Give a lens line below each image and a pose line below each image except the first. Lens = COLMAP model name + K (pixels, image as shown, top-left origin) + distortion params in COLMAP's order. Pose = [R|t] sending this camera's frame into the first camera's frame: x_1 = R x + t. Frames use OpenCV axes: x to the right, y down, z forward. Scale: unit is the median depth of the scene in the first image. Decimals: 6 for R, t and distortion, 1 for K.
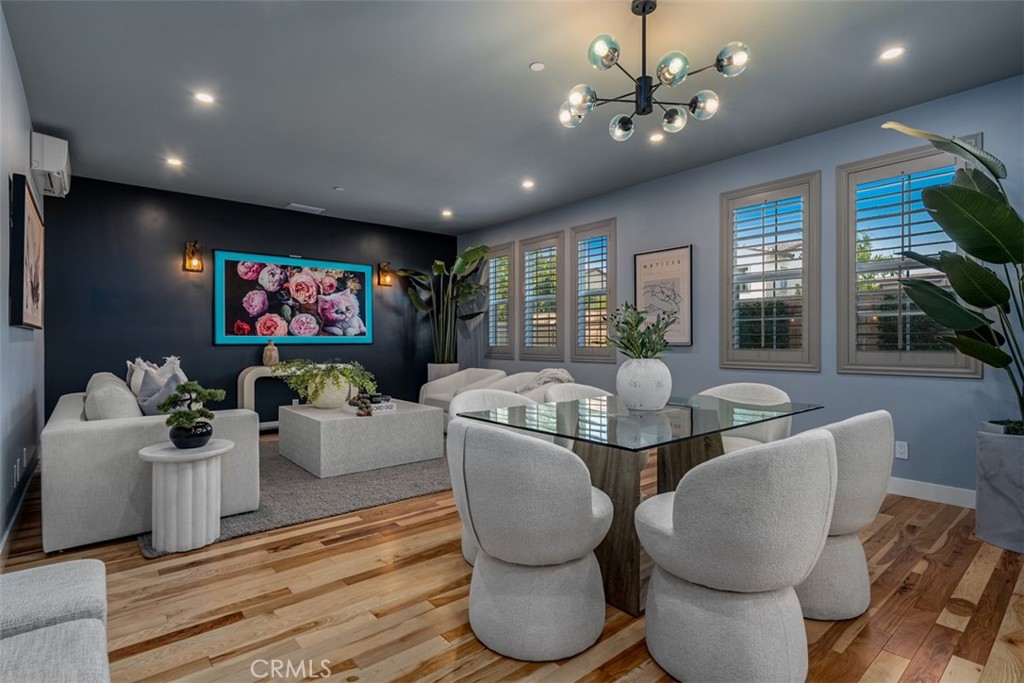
lens RADIAL K [[500.6, 0, 508.7], [0, 500.6, 342.6], [0, 0, 1]] dist [0.010199, -0.004106]
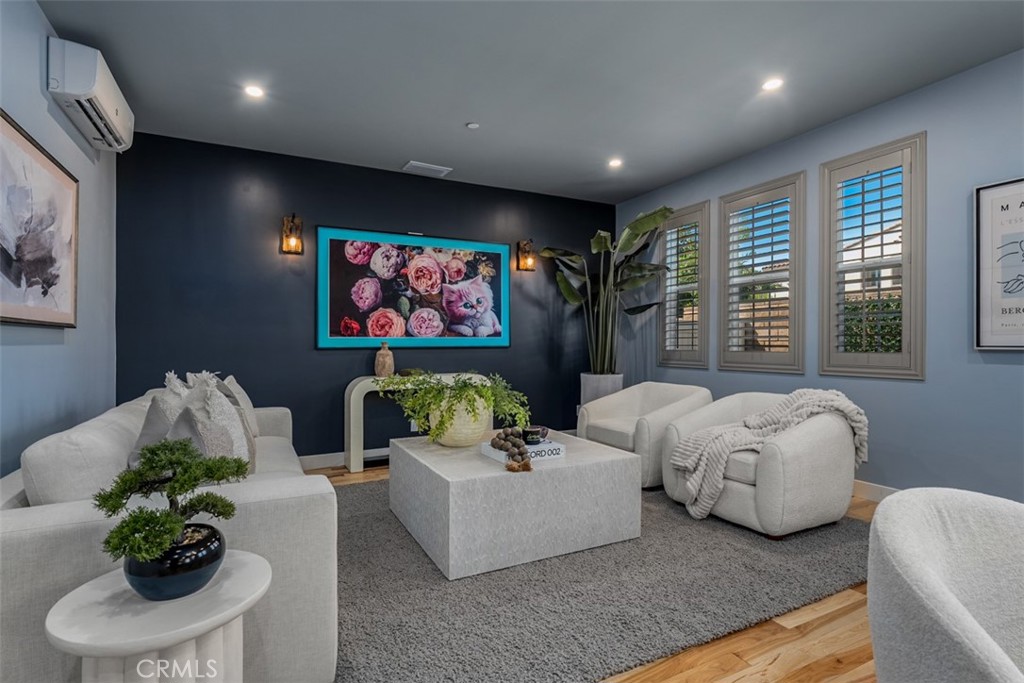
lens RADIAL K [[500.6, 0, 514.5], [0, 500.6, 335.5], [0, 0, 1]] dist [0.010199, -0.004106]
pose [[0.977116, -0.004395, -0.212663, -0.139766], [0.000590, 0.999839, -0.017953, -0.002133], [0.212707, 0.017417, 0.976961, 0.349718]]
